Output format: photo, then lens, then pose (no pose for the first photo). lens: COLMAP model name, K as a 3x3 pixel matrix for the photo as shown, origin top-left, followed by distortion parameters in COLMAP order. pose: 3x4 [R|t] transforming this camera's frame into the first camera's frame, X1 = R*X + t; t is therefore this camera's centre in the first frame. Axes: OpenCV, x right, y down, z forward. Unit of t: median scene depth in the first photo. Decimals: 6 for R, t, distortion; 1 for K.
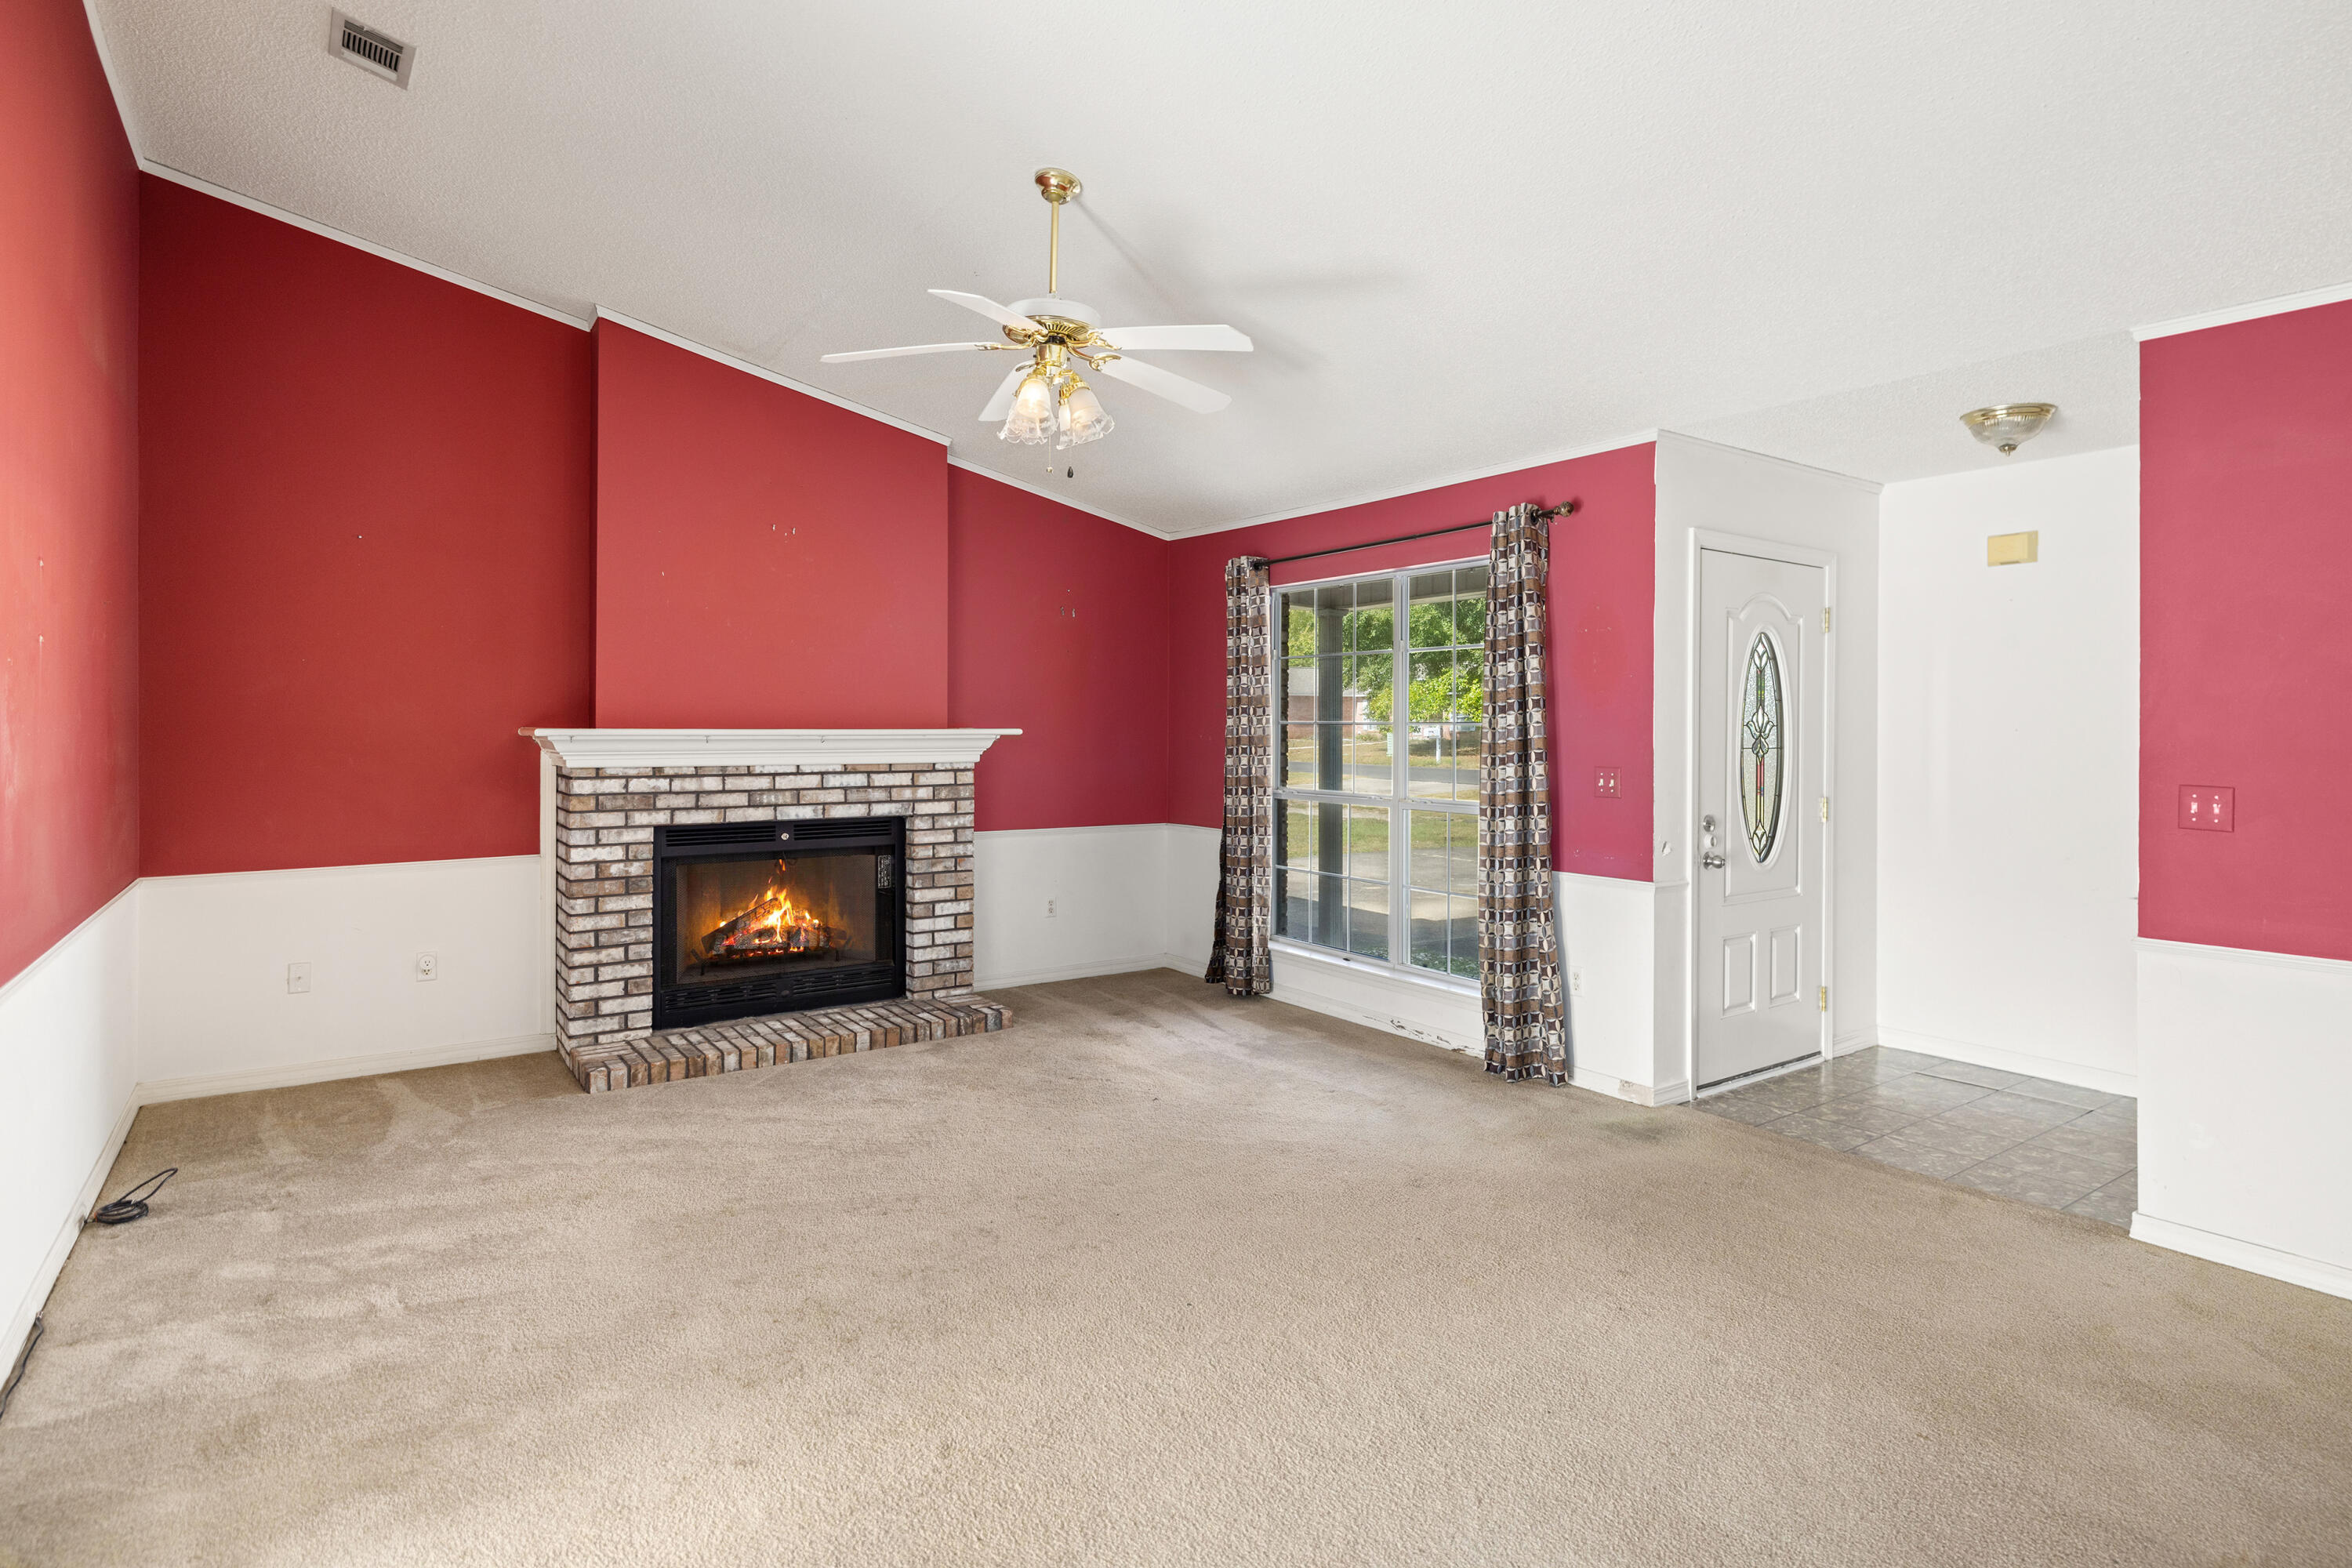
lens RADIAL K [[1229.3, 0, 1175.8], [0, 1229.3, 714.5], [0, 0, 1]] dist [0.001928, 0.000341]
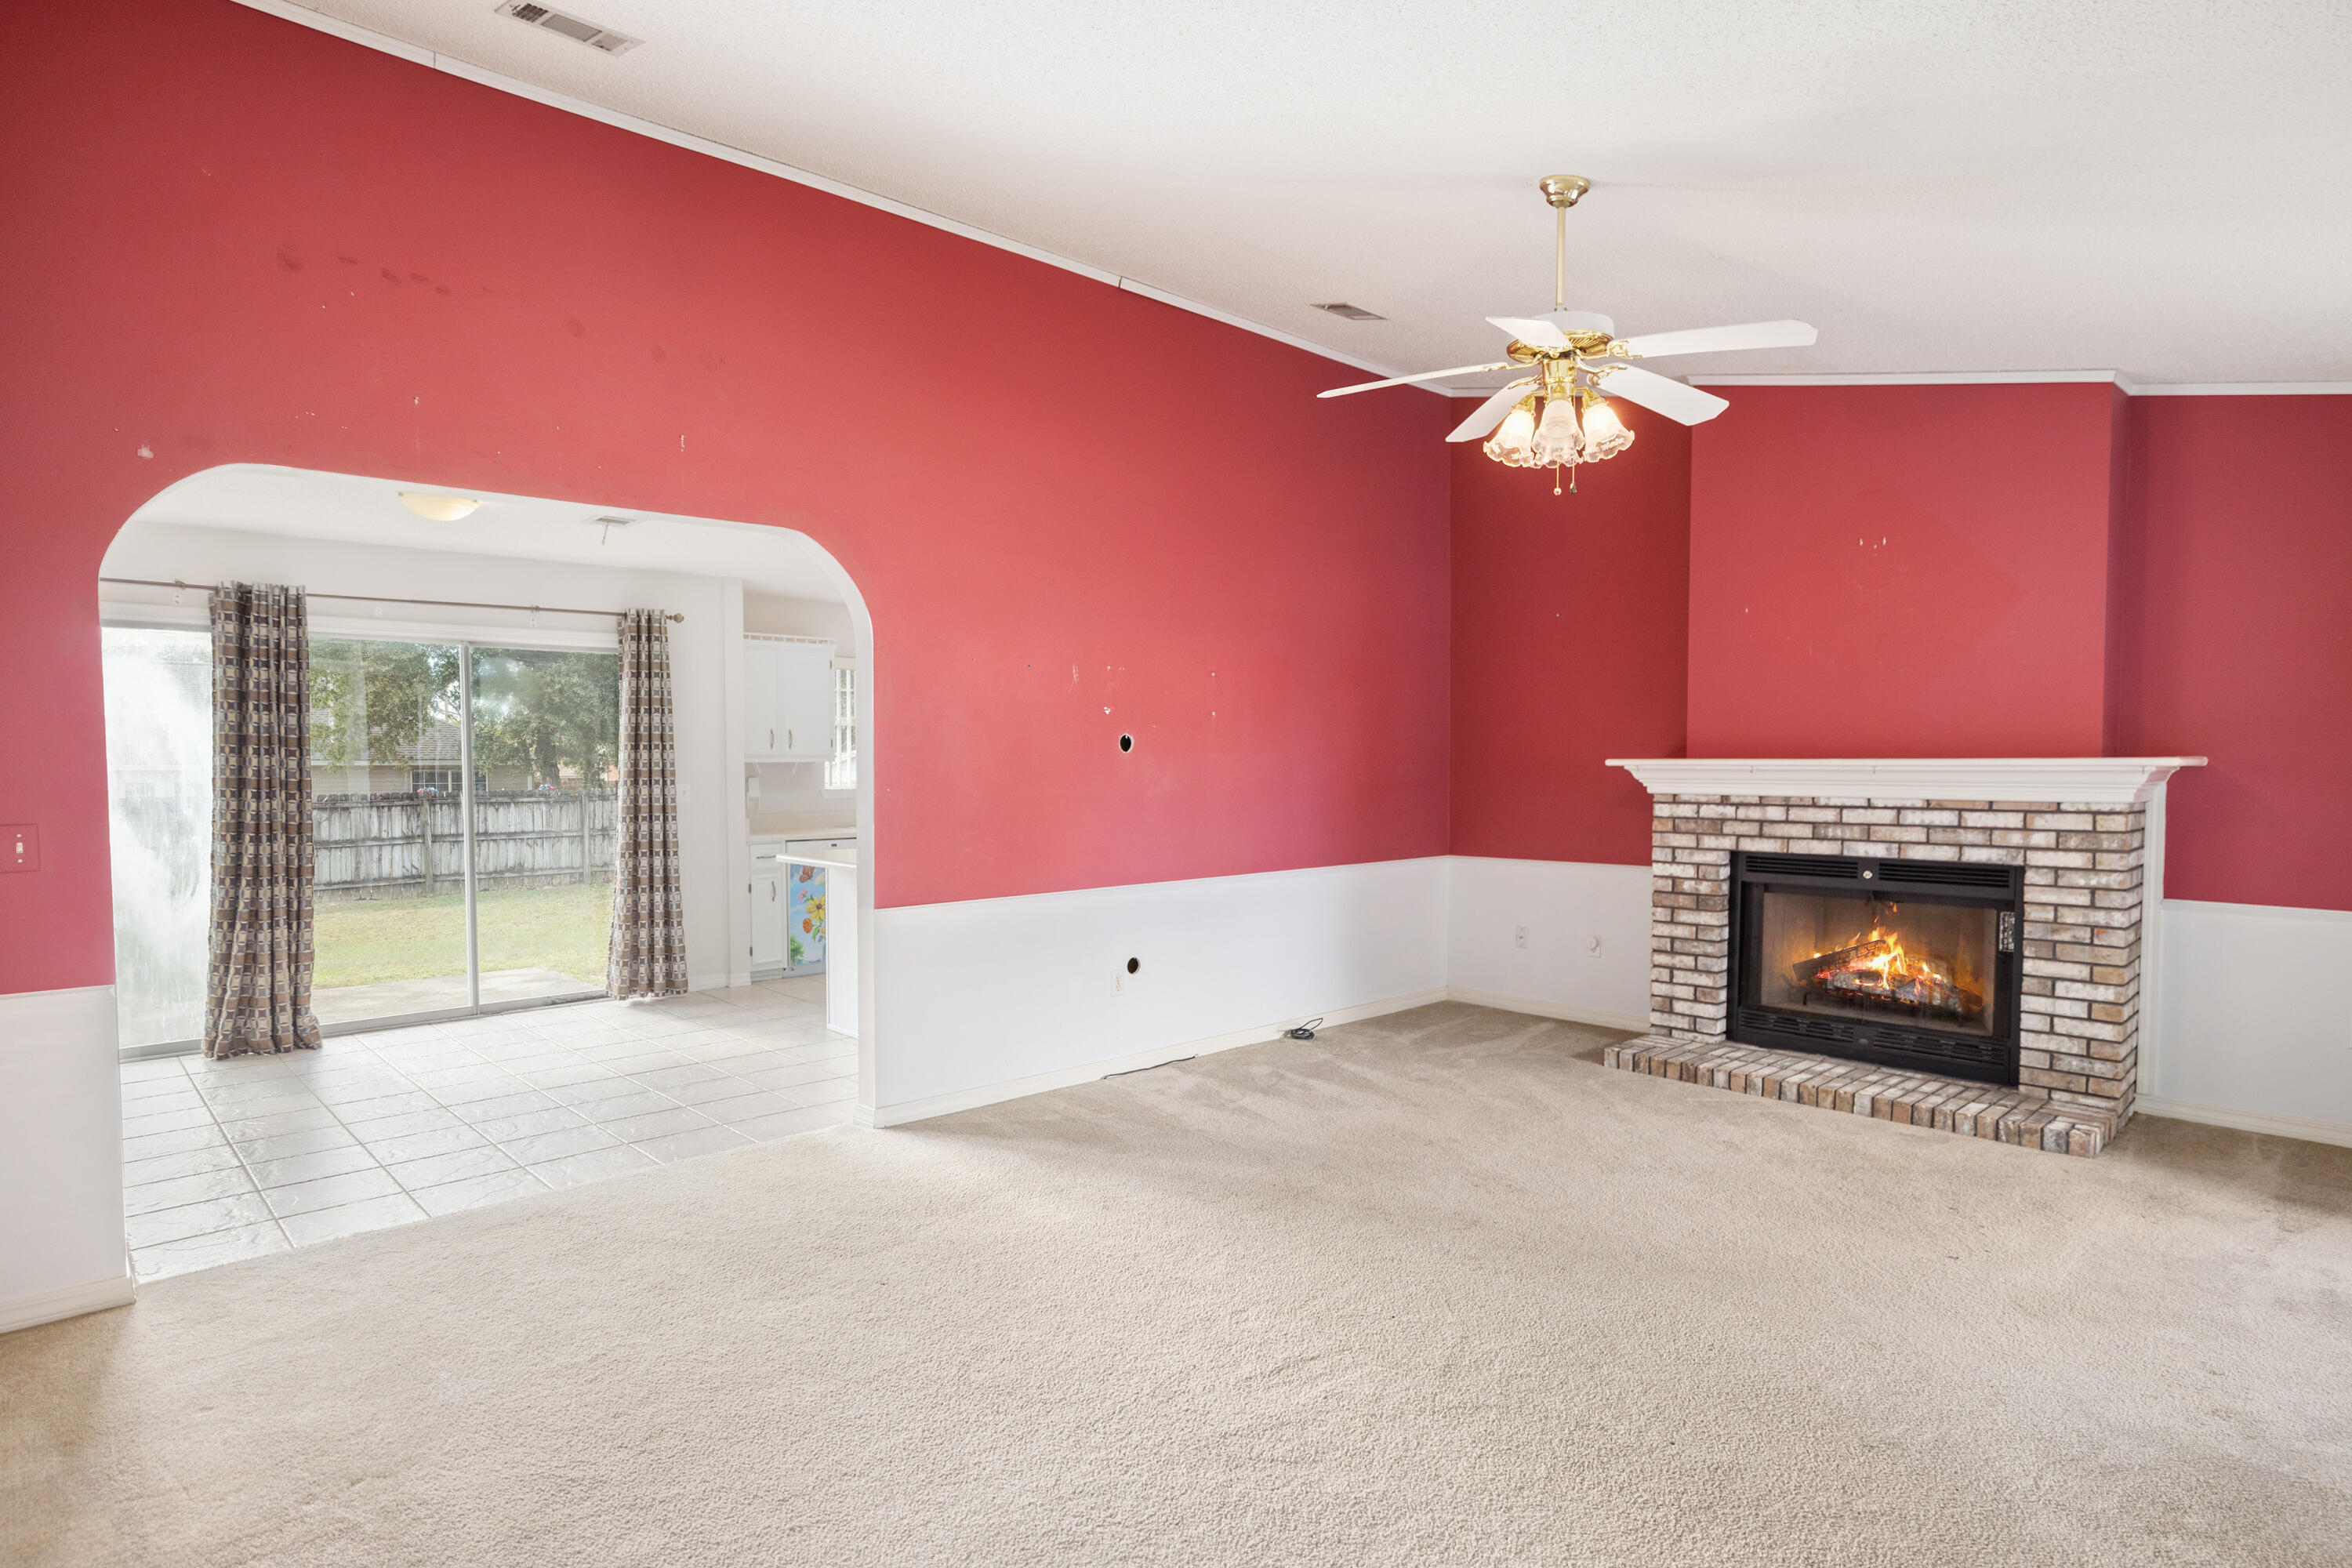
lens RADIAL K [[1229.3, 0, 1200.7], [0, 1229.3, 801.4], [0, 0, 1]] dist [0.001928, 0.000341]
pose [[0.153255, 0.032918, -0.987638, 0.535681], [0.015125, 0.999250, 0.035652, 0.003212], [0.988071, -0.020402, 0.152642, 0.370741]]
